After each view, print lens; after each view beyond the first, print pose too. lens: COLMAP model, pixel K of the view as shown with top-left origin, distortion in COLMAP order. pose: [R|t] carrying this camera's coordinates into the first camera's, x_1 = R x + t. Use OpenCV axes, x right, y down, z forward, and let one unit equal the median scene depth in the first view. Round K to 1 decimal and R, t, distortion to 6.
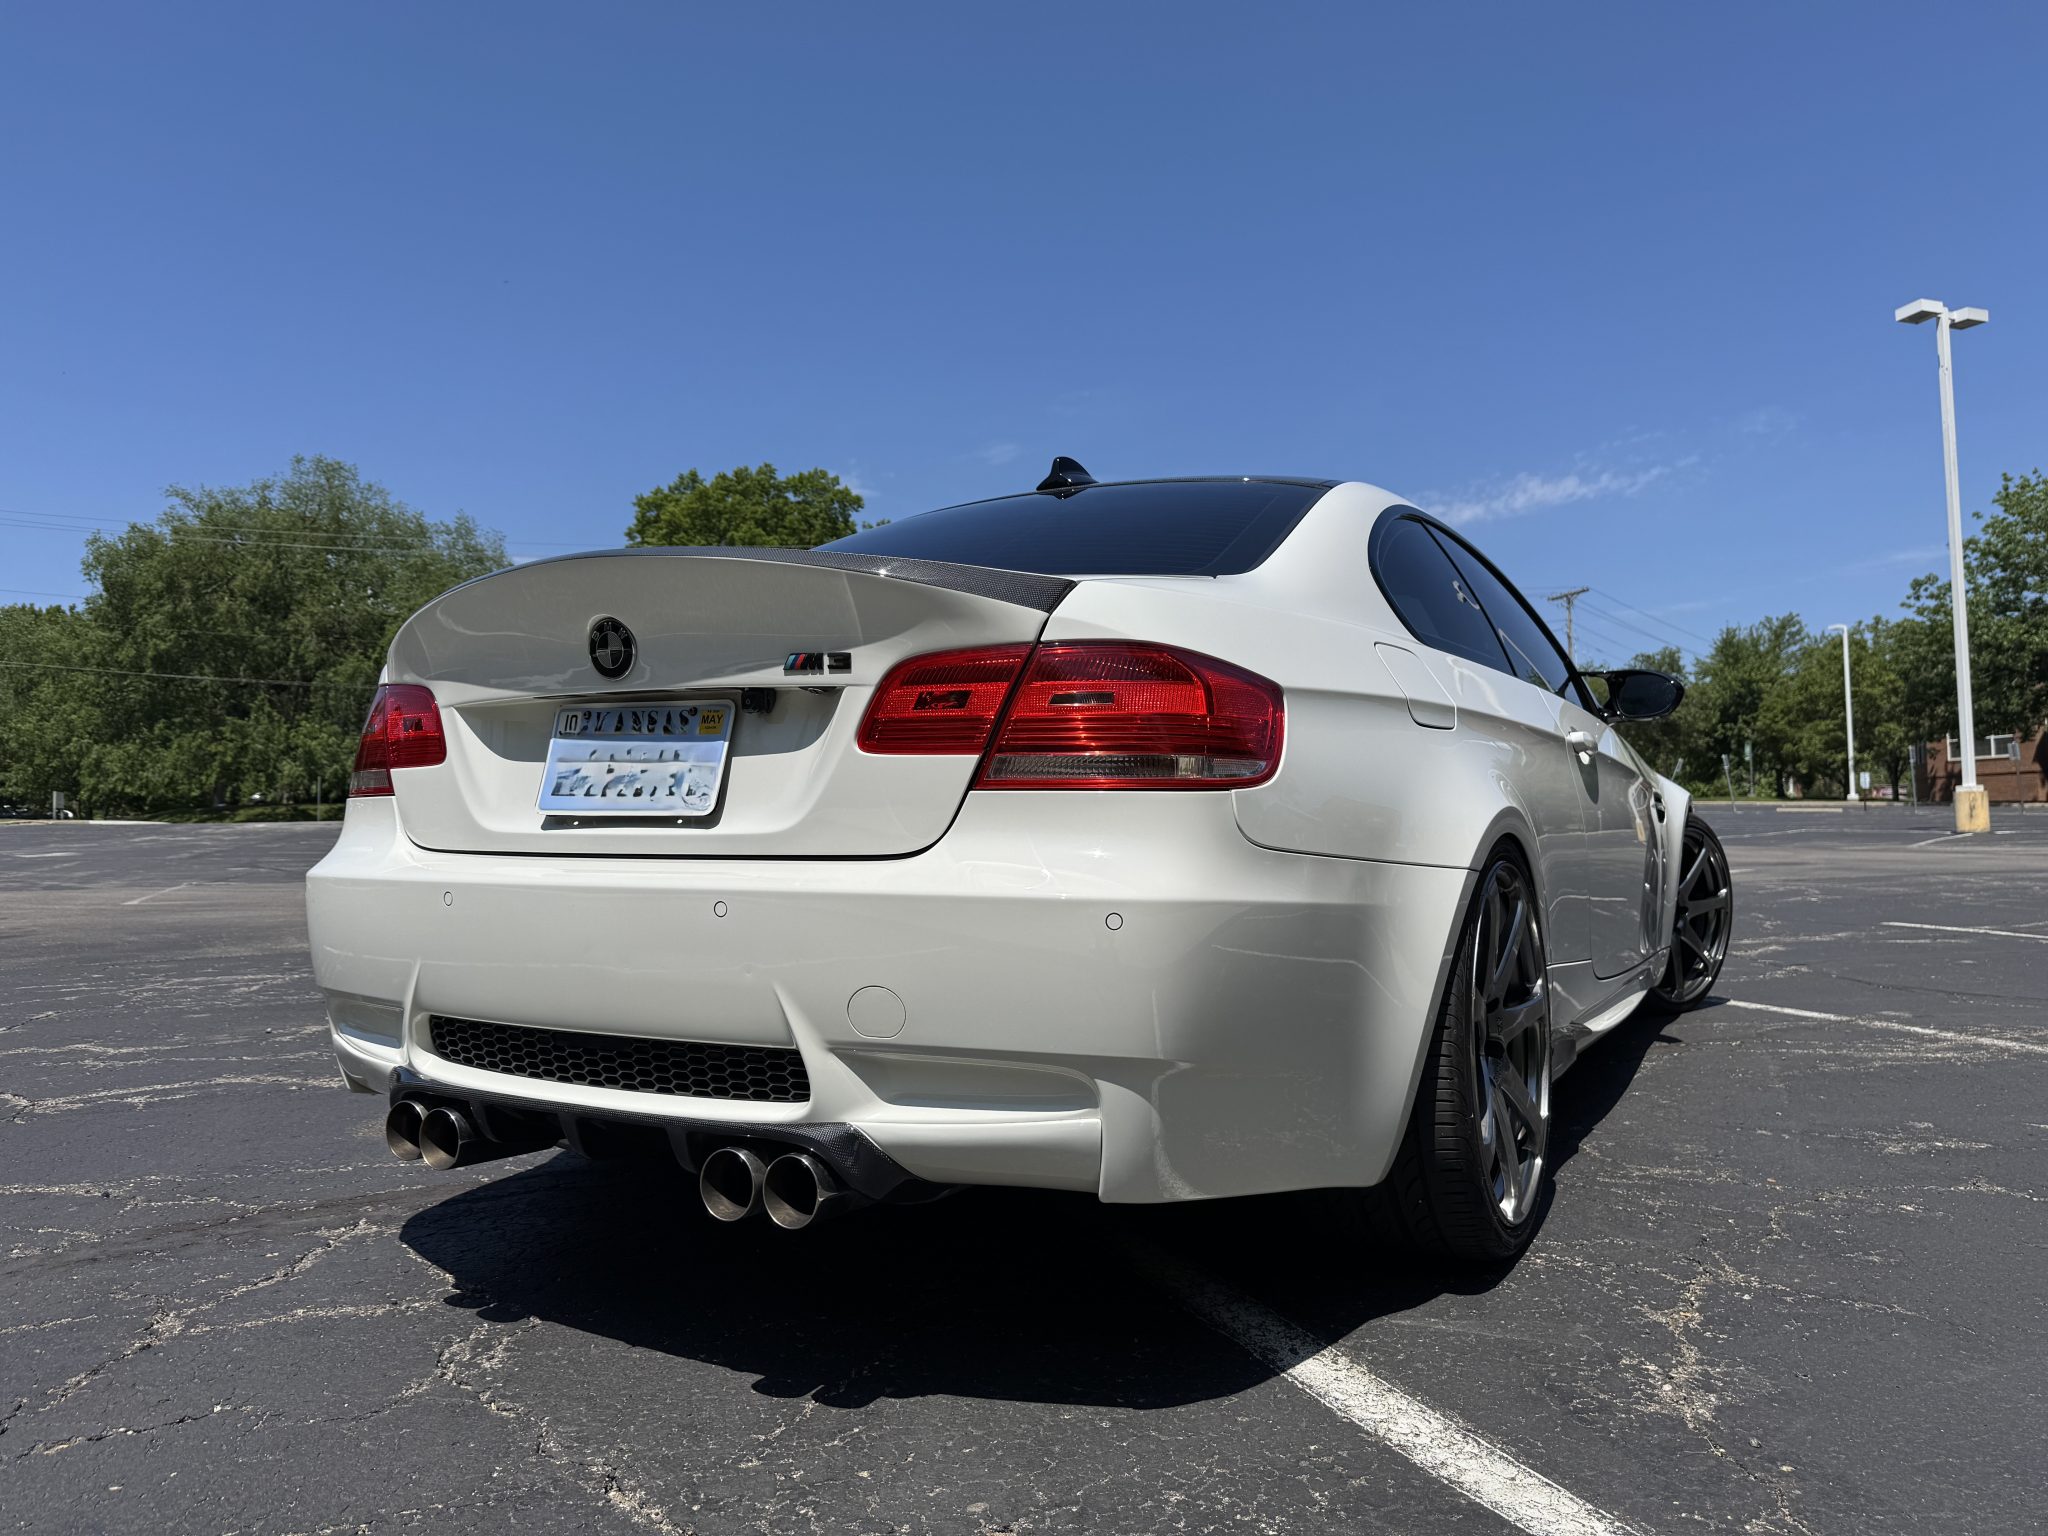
lens RADIAL K [[1447.1, 0, 1028.7], [0, 1447.1, 771.3], [0, 0, 1]] dist [0.098284, -0.159988]
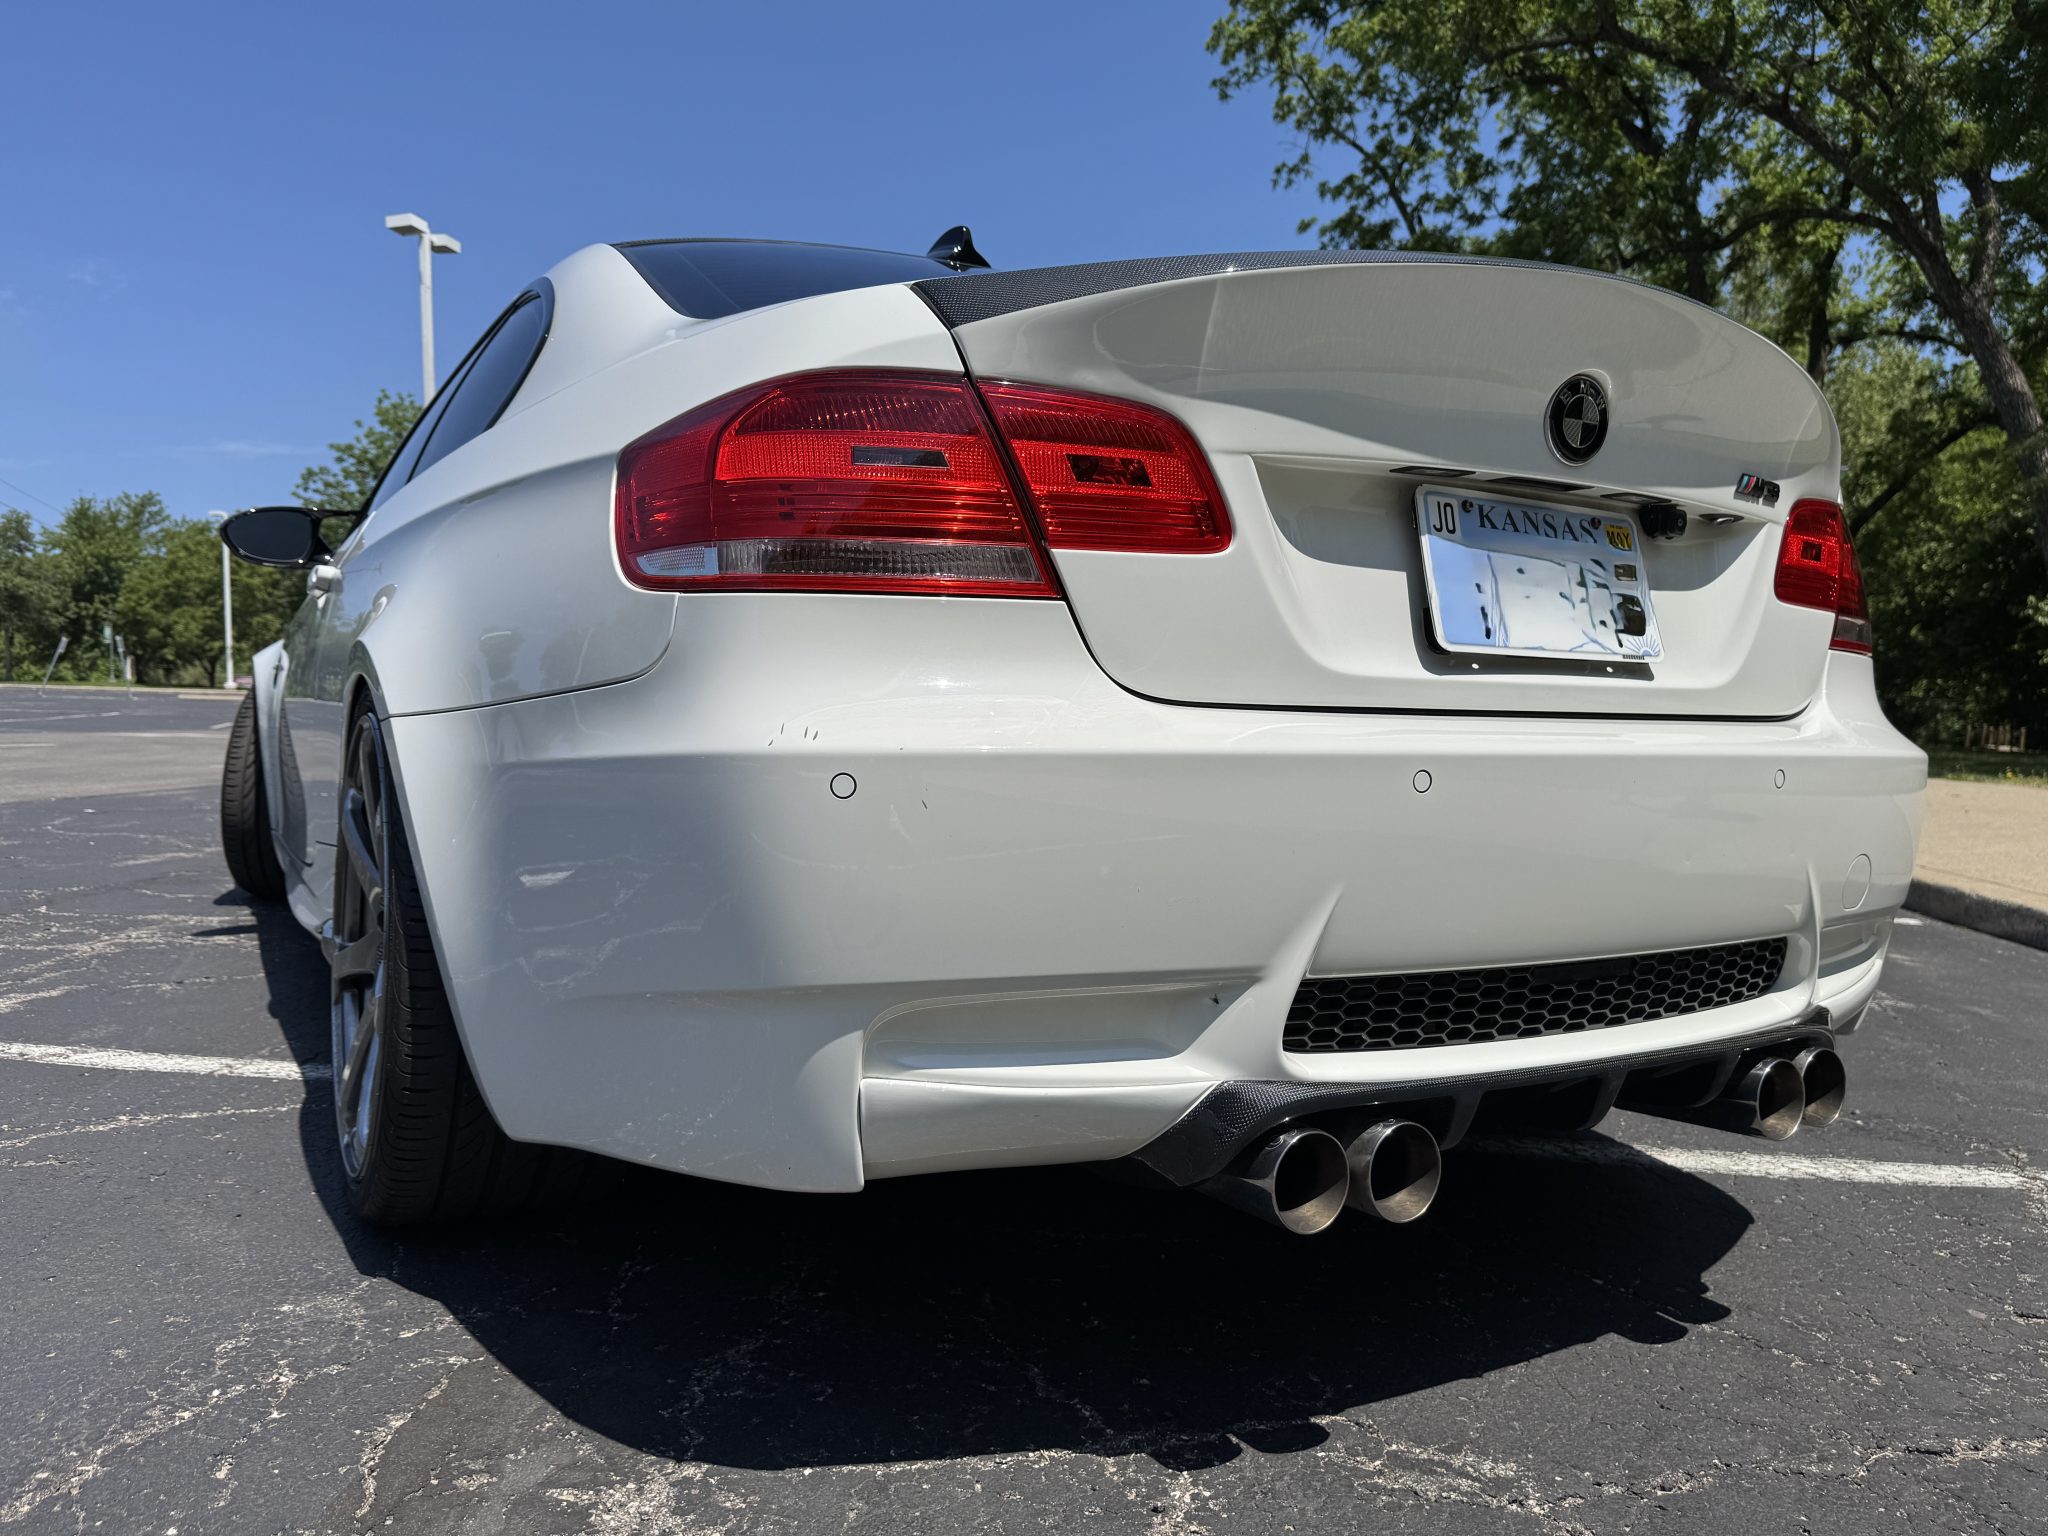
lens RADIAL K [[1472.0, 0, 1029.2], [0, 1472.0, 764.2], [0, 0, 1]] dist [-0.008364, 0.007089]
pose [[0.501513, -0.021176, 0.864891, -0.824535], [-0.039632, 0.998089, 0.047418, 0.046845], [-0.864242, -0.058058, 0.499715, 0.685299]]
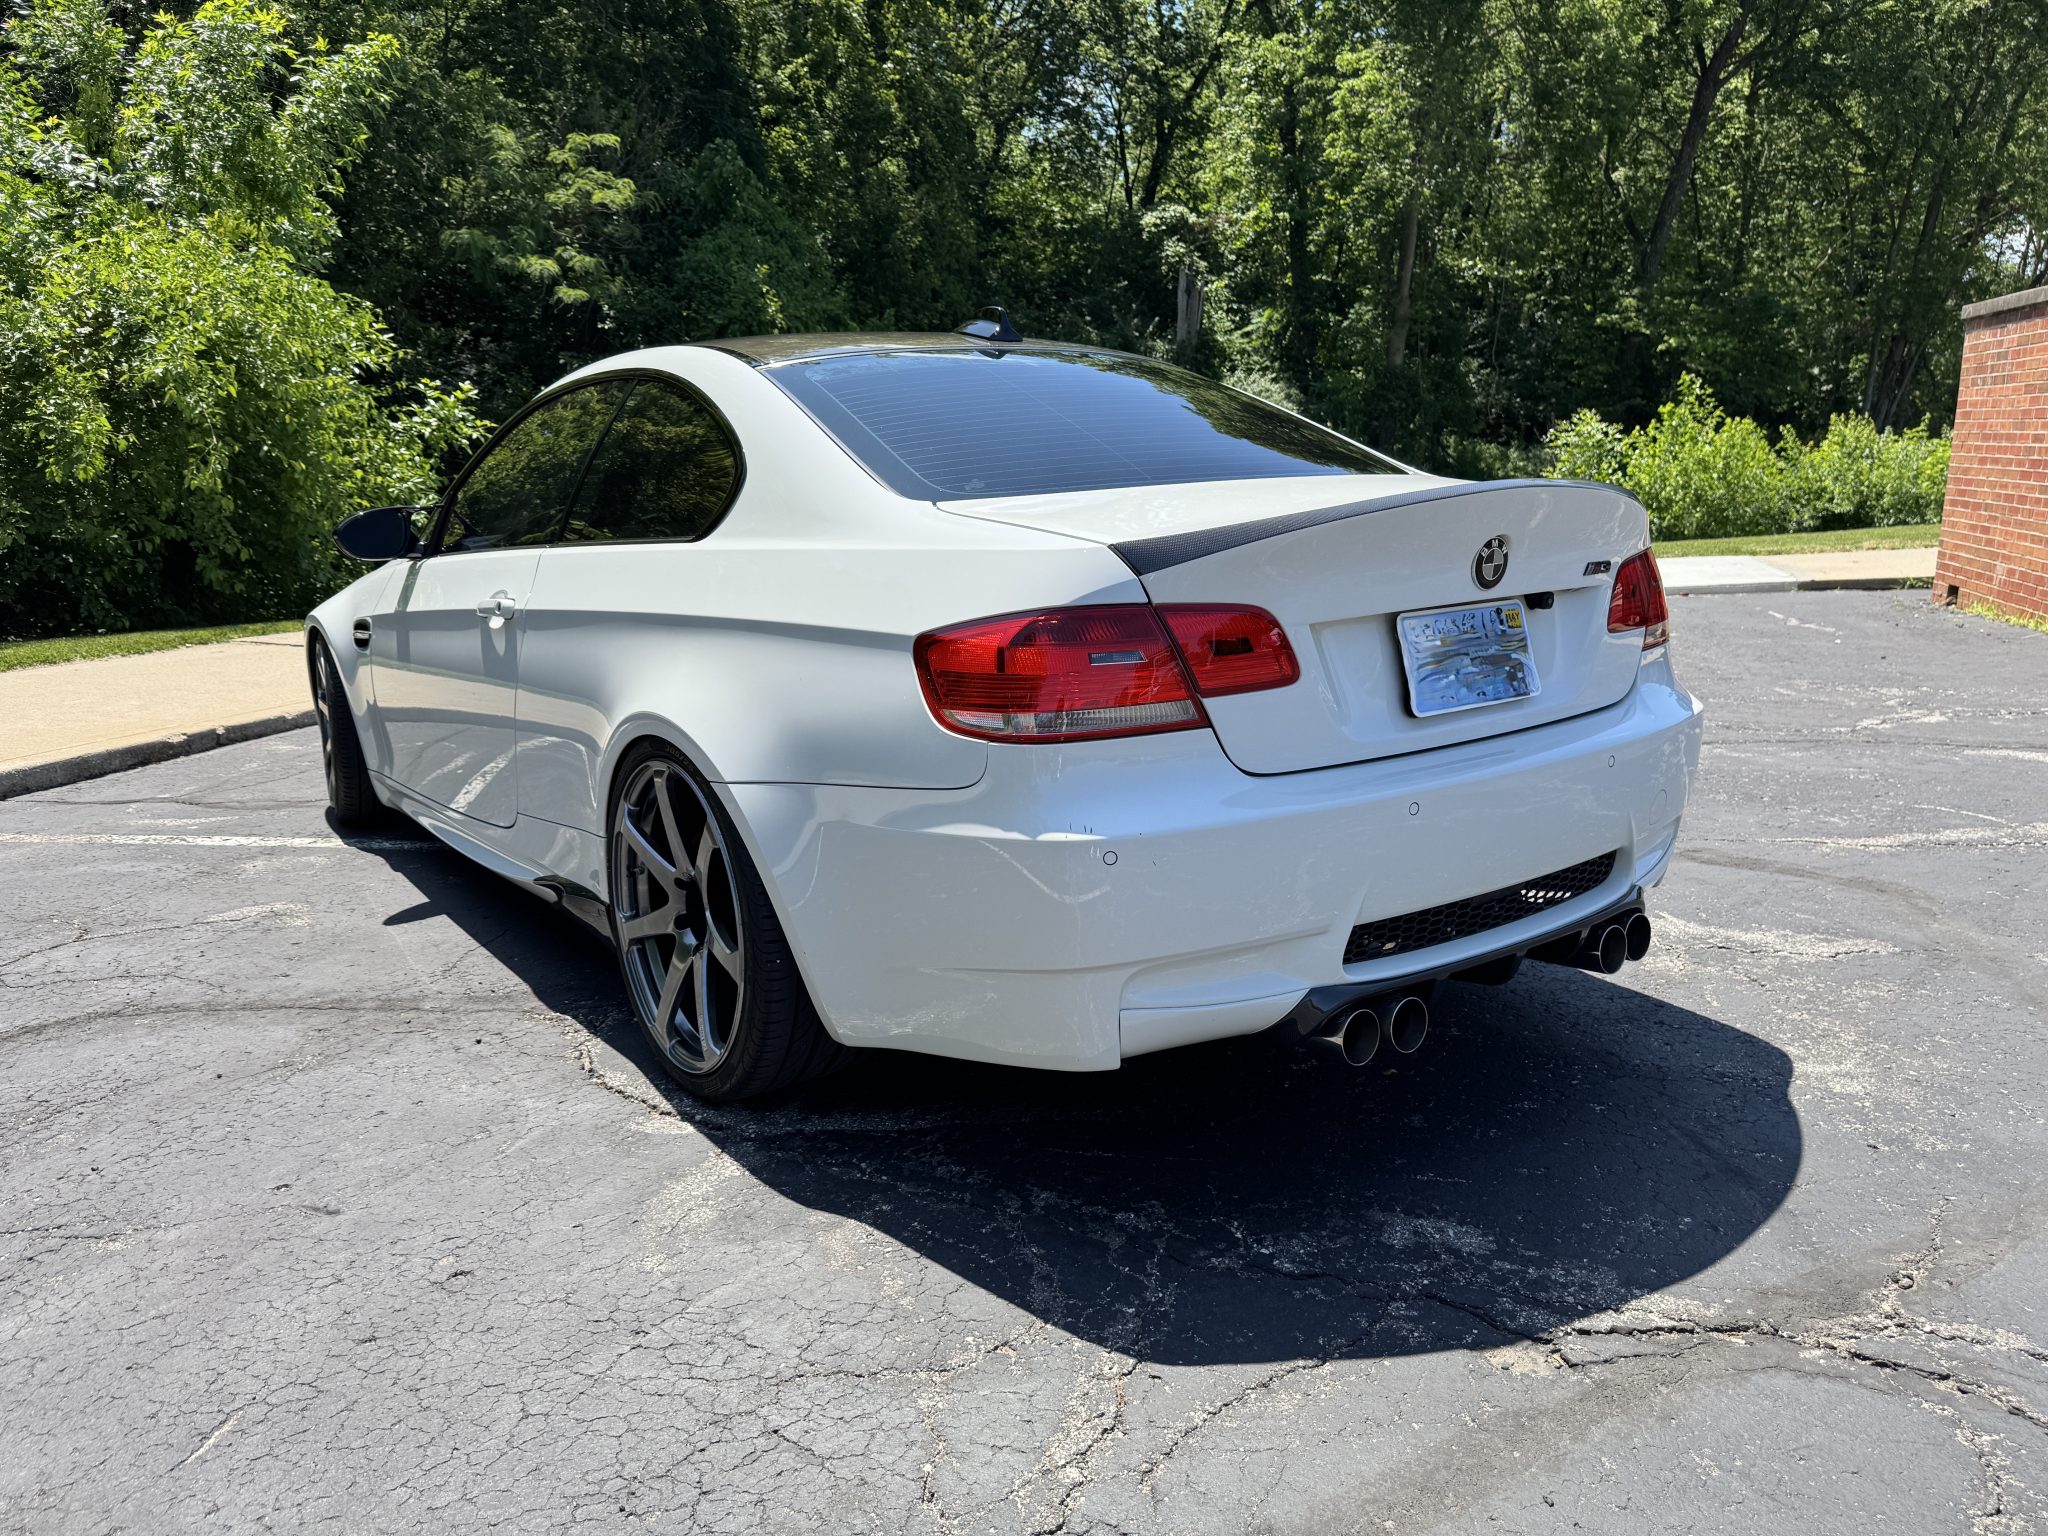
lens RADIAL K [[1447.1, 0, 1028.7], [0, 1447.1, 771.3], [0, 0, 1]] dist [0.098284, -0.159988]
pose [[0.400739, -0.191452, 0.895966, -1.185667], [0.018149, 0.979390, 0.201161, -0.128259], [-0.916012, -0.064352, 0.395955, 0.690966]]
